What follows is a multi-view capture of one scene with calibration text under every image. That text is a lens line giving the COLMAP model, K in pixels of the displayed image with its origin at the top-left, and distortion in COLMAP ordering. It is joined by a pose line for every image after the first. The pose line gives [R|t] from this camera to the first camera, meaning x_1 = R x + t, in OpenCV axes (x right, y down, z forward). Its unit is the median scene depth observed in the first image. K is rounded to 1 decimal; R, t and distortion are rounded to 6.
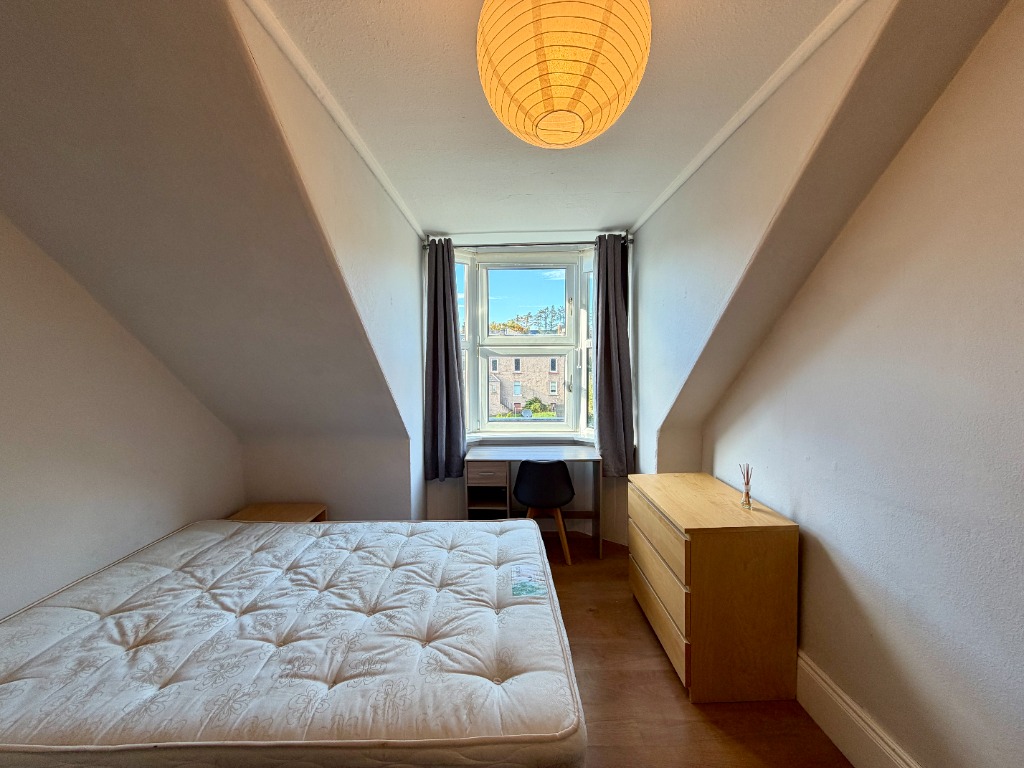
lens RADIAL K [[407.2, 0, 504.8], [0, 407.2, 390.0], [0, 0, 1]] dist [-0.000305, -0.000705]
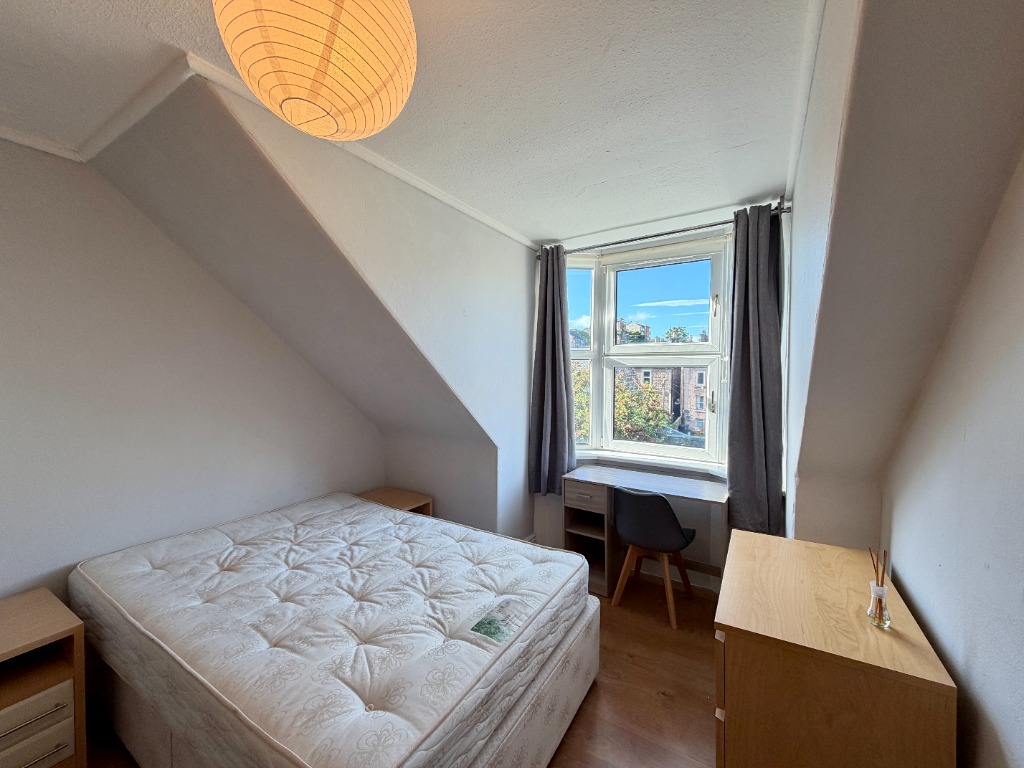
lens RADIAL K [[407.2, 0, 512.6], [0, 407.2, 387.8], [0, 0, 1]] dist [-0.000305, -0.000705]
pose [[0.847081, 0.030148, -0.530609, 0.471480], [-0.049189, 0.998552, -0.021791, -0.010929], [0.529183, 0.044559, 0.847337, 0.222109]]
